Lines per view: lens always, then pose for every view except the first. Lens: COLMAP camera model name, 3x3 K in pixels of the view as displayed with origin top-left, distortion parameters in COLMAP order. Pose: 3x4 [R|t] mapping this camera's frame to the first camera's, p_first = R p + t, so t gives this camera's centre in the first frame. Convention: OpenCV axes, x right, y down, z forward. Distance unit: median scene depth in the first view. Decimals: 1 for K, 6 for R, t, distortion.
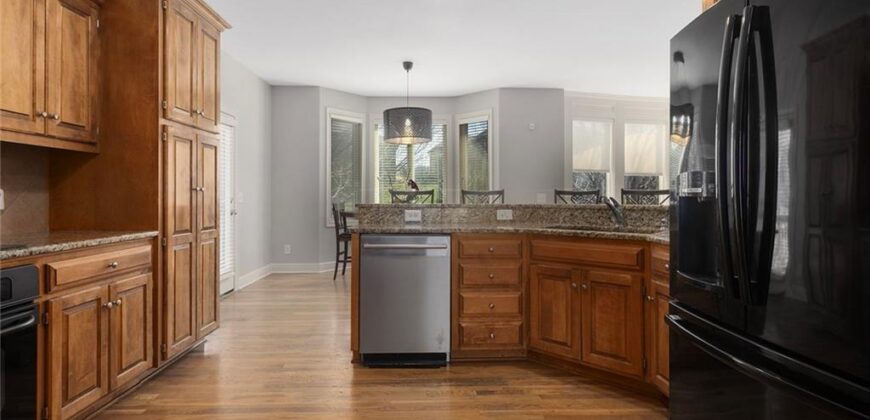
lens RADIAL K [[415.7, 0, 433.0], [0, 415.7, 198.4], [0, 0, 1]] dist [-0.018713, 0.015650]
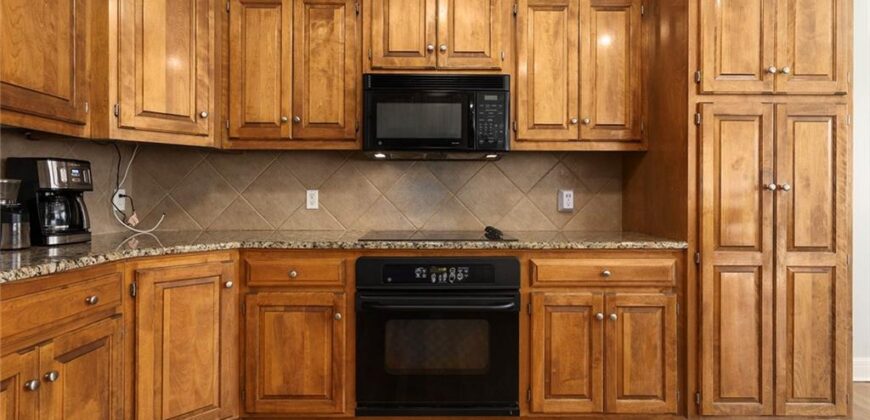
lens RADIAL K [[415.7, 0, 433.0], [0, 415.7, 198.4], [0, 0, 1]] dist [-0.018713, 0.015650]
pose [[-0.014602, 0.001367, -0.999892, 0.132745], [-0.006835, 0.999976, 0.001467, -0.001495], [0.999870, 0.006856, -0.014593, 0.623708]]
